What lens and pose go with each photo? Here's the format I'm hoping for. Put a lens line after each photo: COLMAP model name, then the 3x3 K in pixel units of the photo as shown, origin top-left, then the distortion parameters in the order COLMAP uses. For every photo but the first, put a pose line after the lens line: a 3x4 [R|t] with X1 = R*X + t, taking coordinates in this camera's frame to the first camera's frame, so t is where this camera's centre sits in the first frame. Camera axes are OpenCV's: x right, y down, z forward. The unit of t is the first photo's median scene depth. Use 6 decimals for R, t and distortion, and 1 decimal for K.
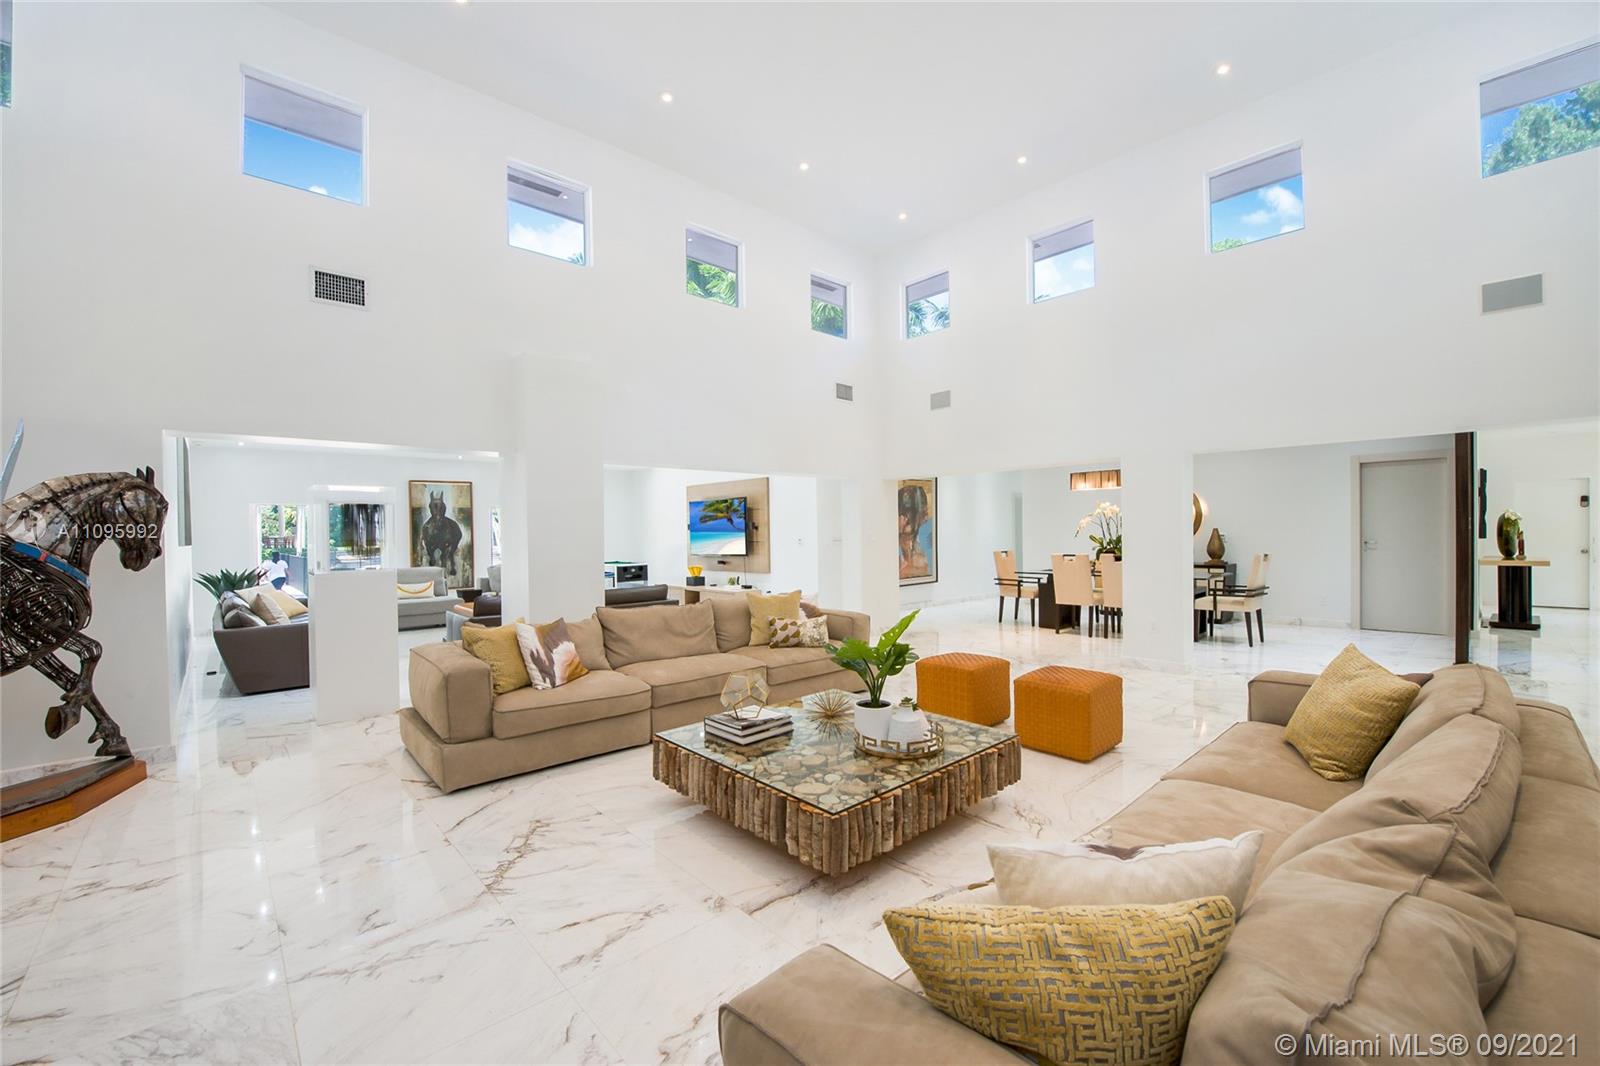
lens RADIAL K [[650.1, 0, 807.6], [0, 650.1, 538.9], [0, 0, 1]] dist [-0.015155, -0.001138]
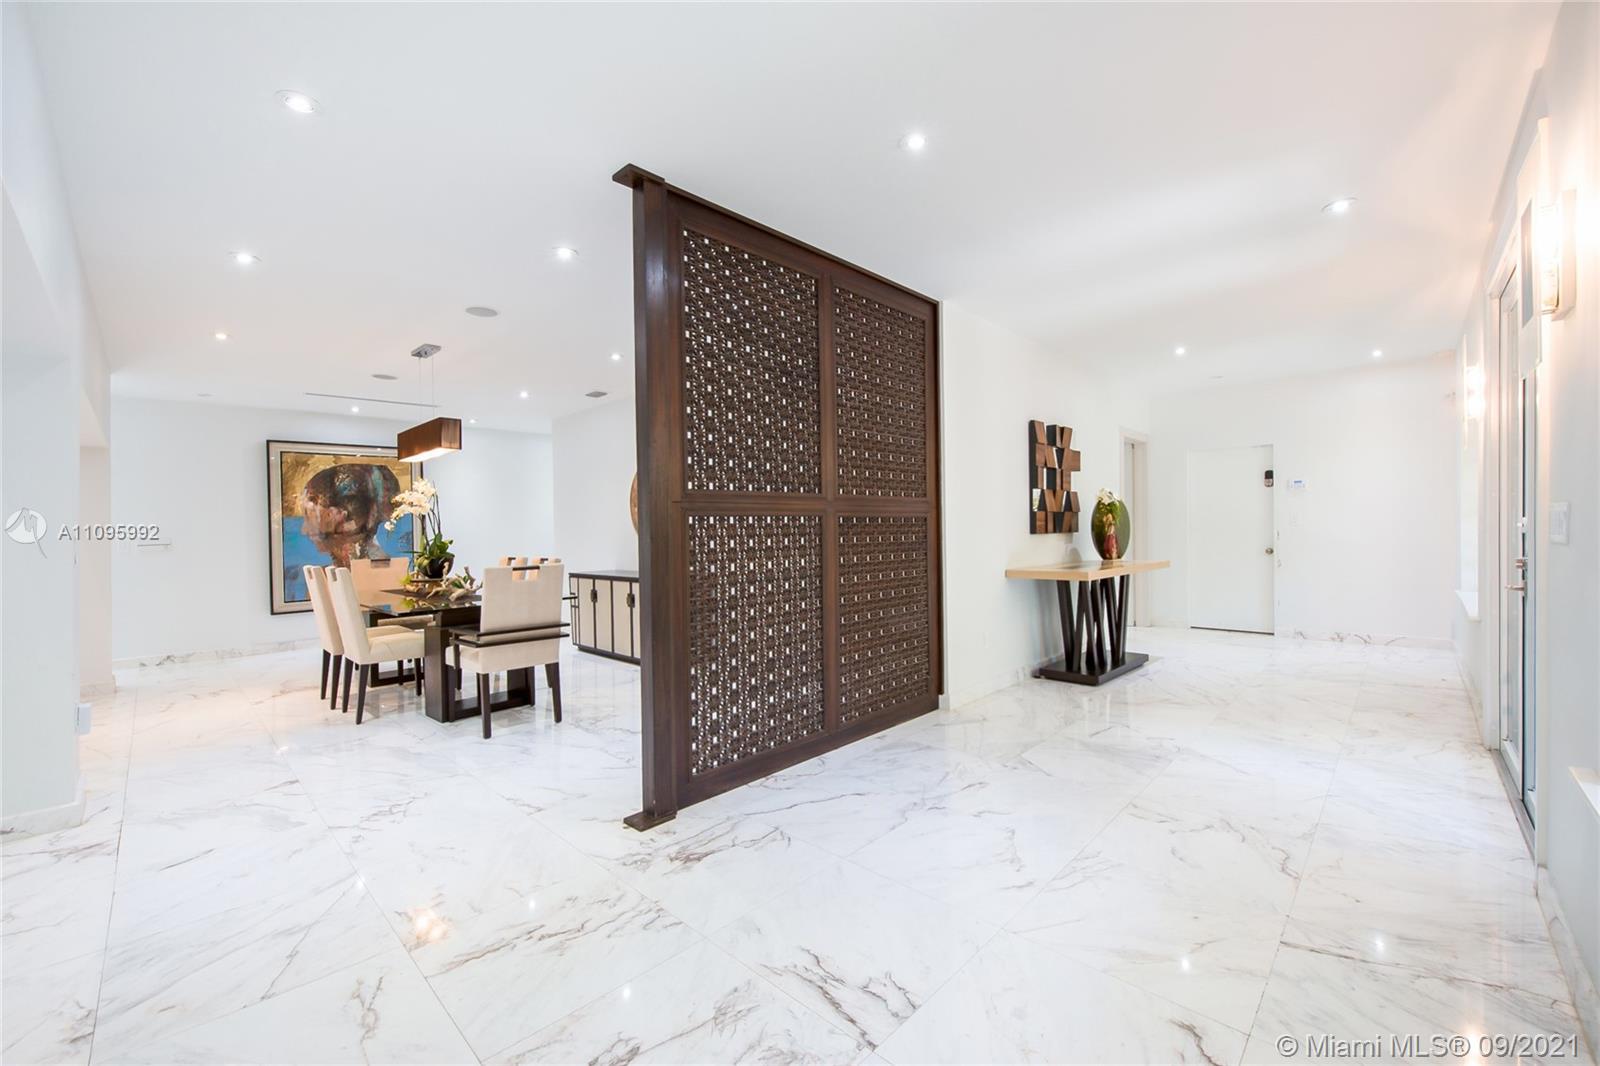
lens RADIAL K [[650.1, 0, 799.4], [0, 650.1, 536.8], [0, 0, 1]] dist [-0.015155, -0.001138]
pose [[0.998850, -0.007873, 0.047304, 0.681363], [0.007880, 0.999969, 0.000026, -0.000141], [-0.047303, 0.000347, 0.998881, 0.321674]]
